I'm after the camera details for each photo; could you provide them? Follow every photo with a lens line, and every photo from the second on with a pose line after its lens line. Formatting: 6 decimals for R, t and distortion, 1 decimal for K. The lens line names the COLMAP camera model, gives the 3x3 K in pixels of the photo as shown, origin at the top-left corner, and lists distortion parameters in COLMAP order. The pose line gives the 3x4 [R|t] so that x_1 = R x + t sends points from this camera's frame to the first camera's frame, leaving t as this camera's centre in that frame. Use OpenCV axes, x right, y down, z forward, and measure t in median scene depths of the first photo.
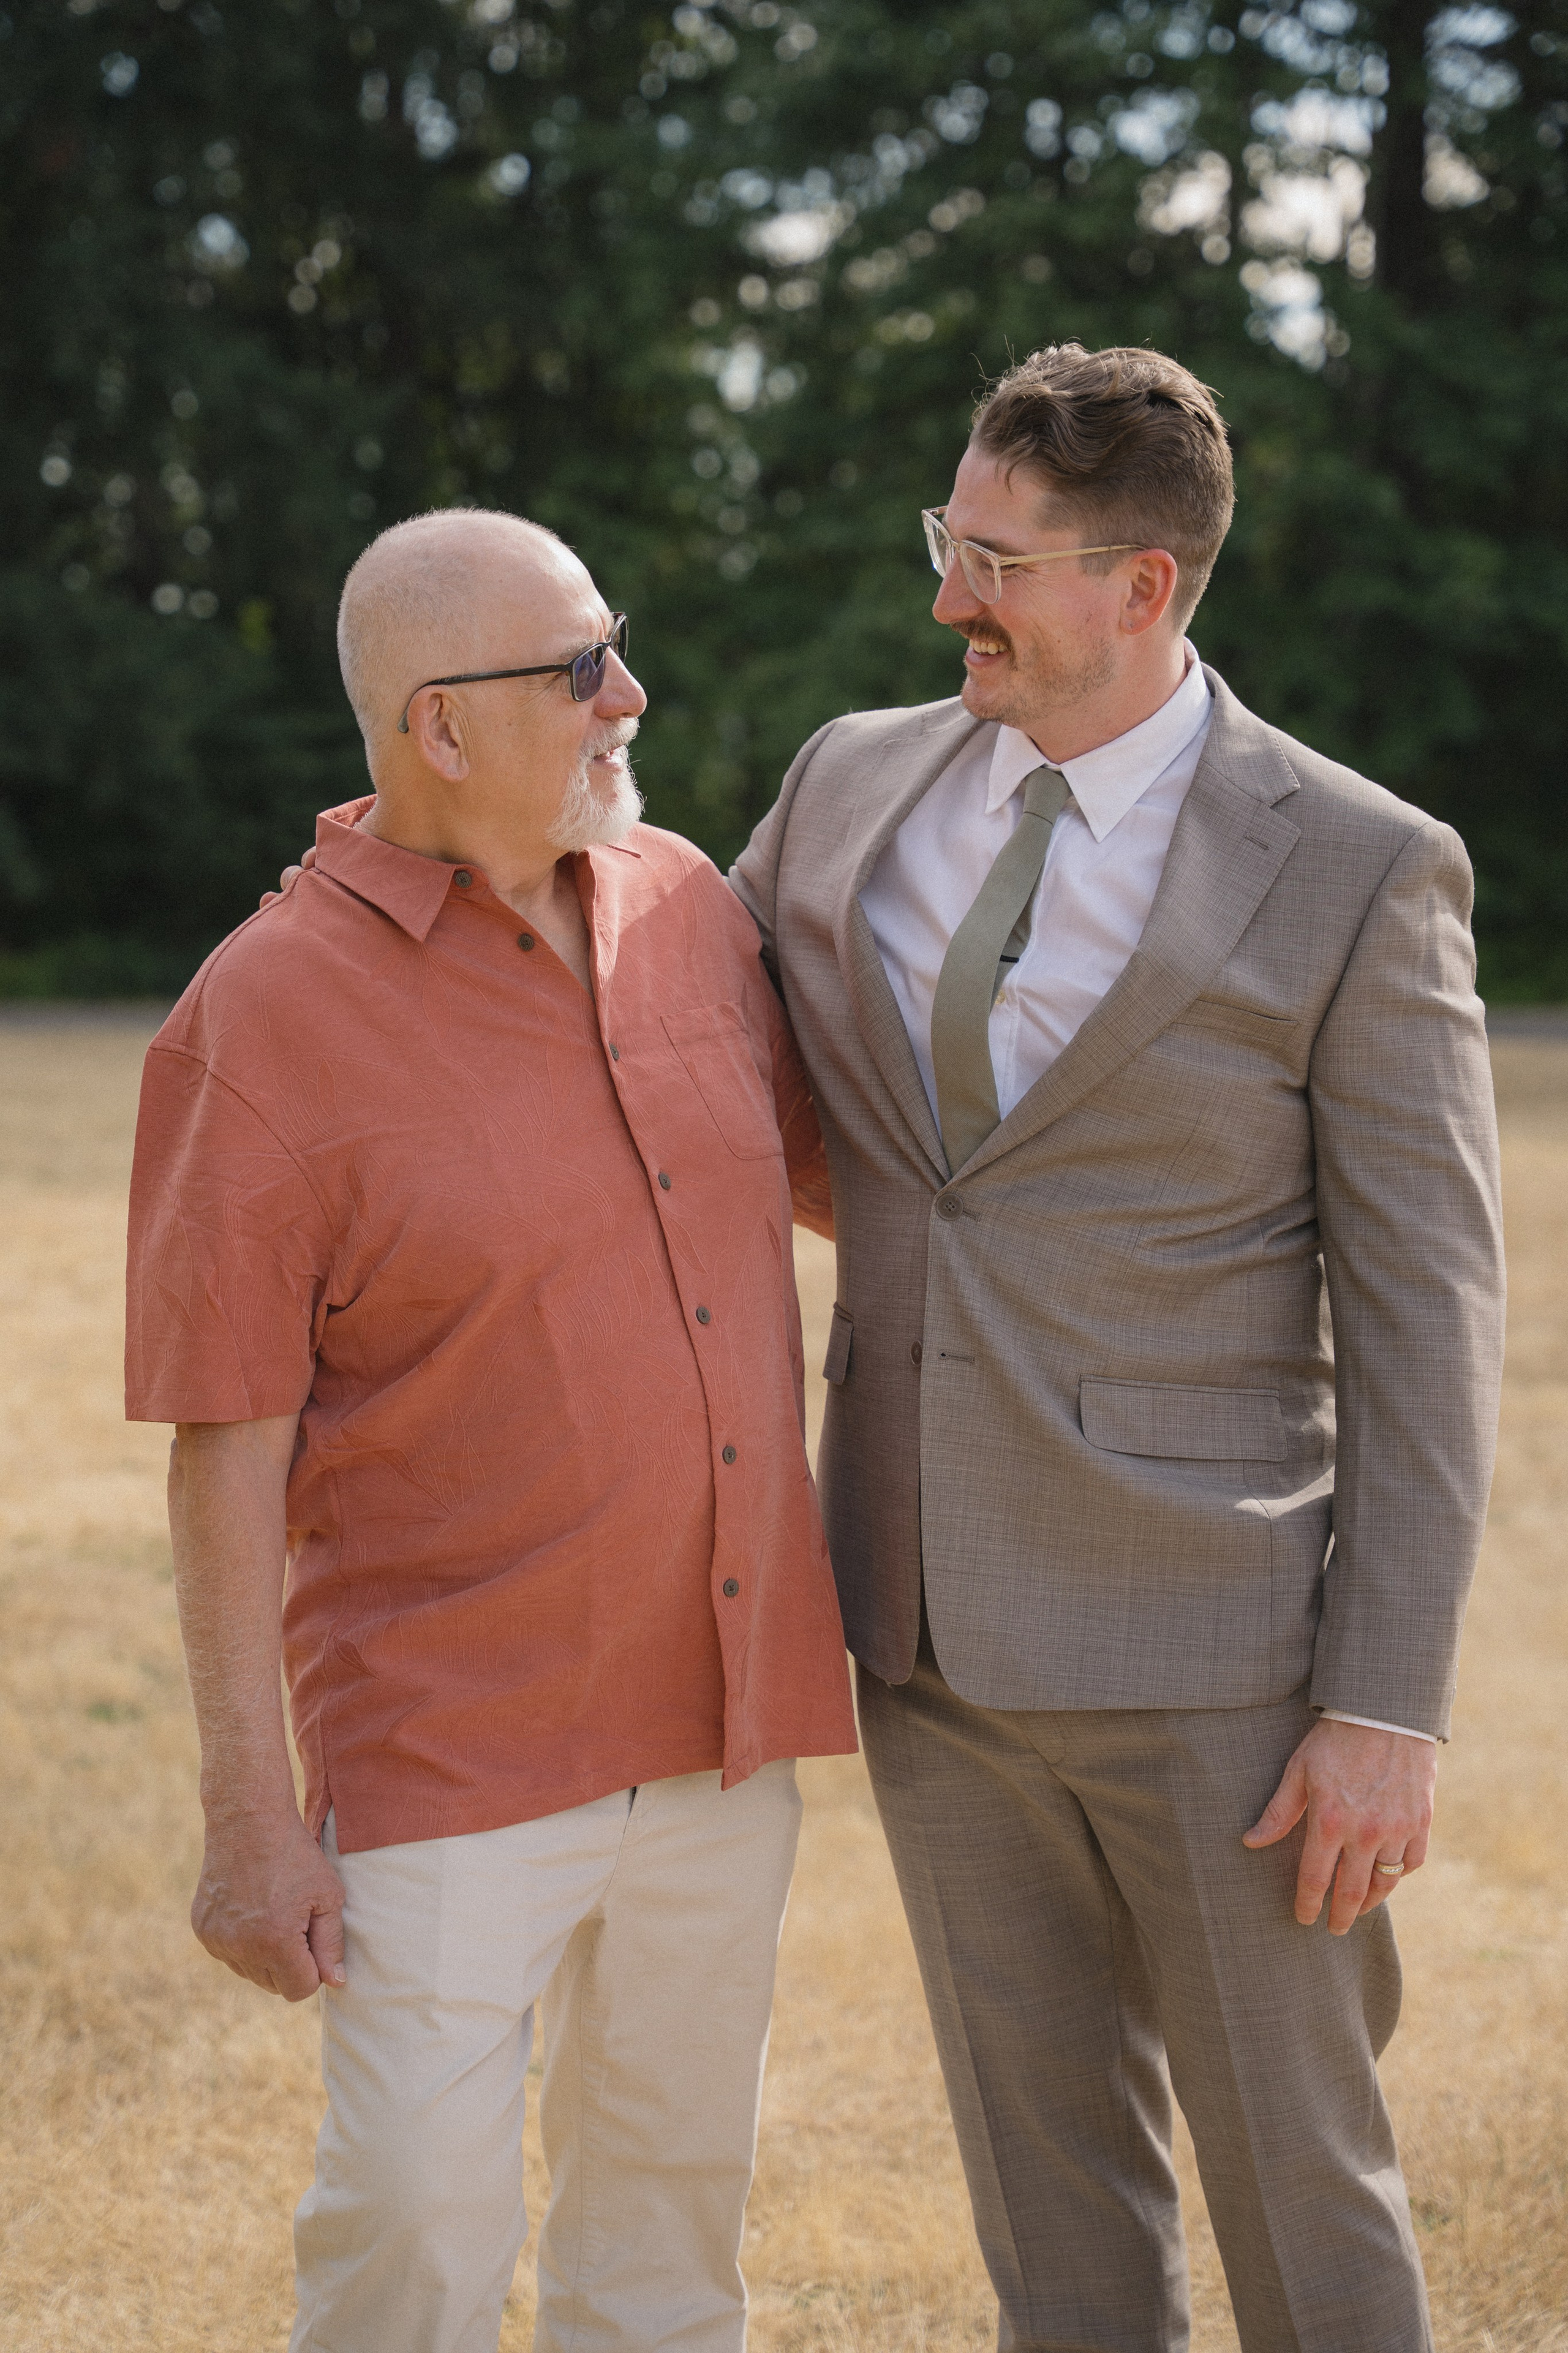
lens RADIAL K [[4656.3, 0, 774.0], [0, 4656.3, 1183.9], [0, 0, 1]] dist [0.263269, 0.000000]
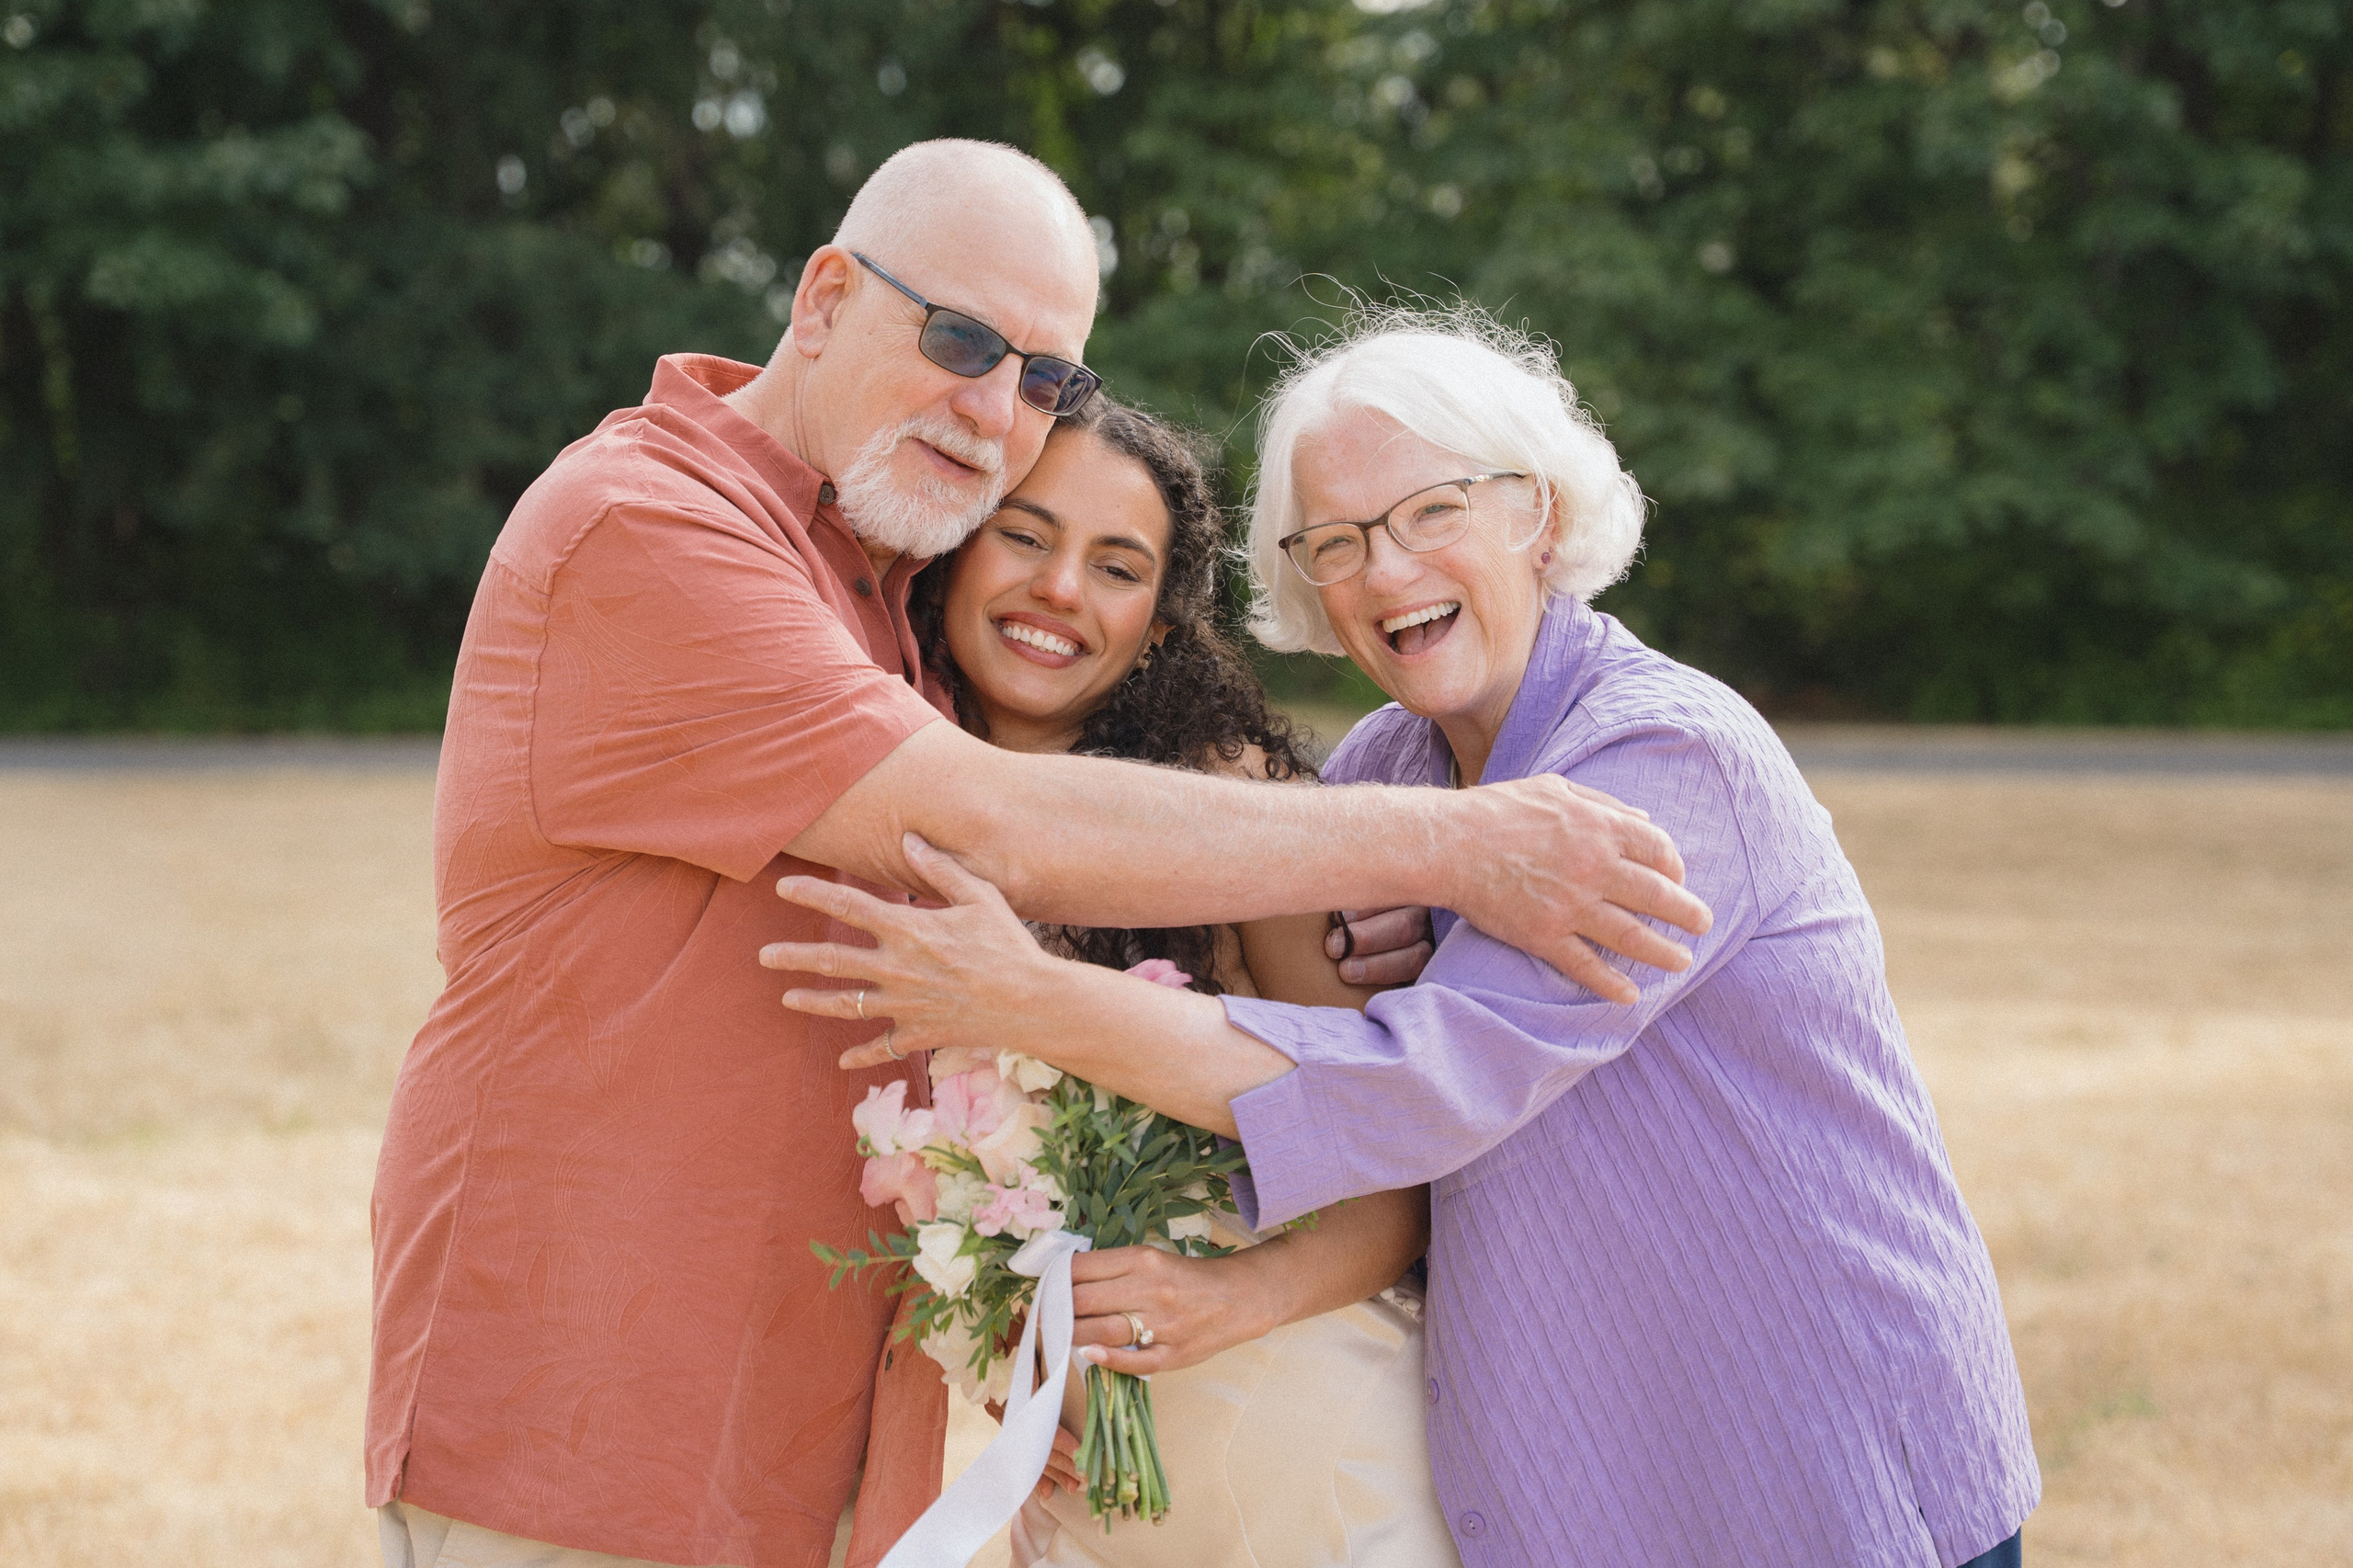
lens RADIAL K [[4087.6, 0, 1203.5], [0, 4087.6, 786.1], [0, 0, 1]] dist [0.103162, 0.000000]
pose [[0.991880, 0.001124, -0.127174, 0.056220], [-0.002843, 0.999907, -0.013336, -0.019761], [0.127147, 0.013590, 0.991791, 0.275094]]
